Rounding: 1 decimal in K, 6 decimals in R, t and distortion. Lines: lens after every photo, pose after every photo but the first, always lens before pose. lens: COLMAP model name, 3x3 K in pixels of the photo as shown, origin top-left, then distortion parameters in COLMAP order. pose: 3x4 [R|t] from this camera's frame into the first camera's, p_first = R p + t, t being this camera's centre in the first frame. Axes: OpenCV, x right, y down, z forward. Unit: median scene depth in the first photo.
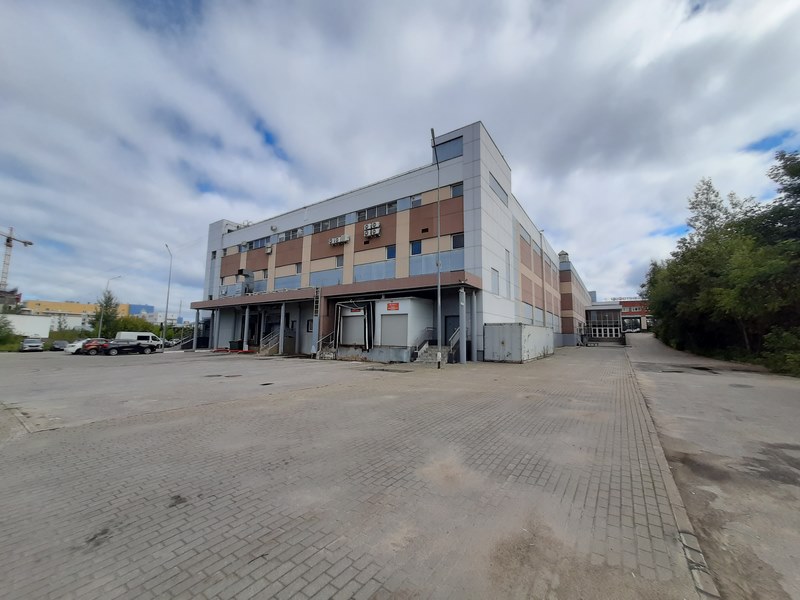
lens RADIAL K [[314.5, 0, 398.7], [0, 314.5, 300.6], [0, 0, 1]] dist [-0.000714, -0.001054]
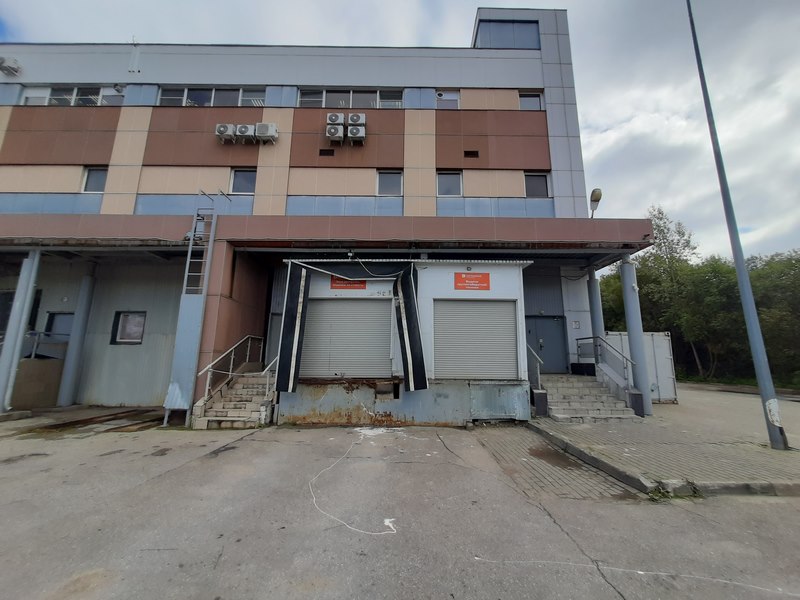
lens RADIAL K [[314.5, 0, 403.6], [0, 314.5, 303.9], [0, 0, 1]] dist [-0.000714, -0.001054]
pose [[0.819967, 0.095922, 0.564316, -0.266418], [-0.062665, 0.994976, -0.078072, 0.071983], [-0.568970, 0.028654, 0.821859, 0.598865]]
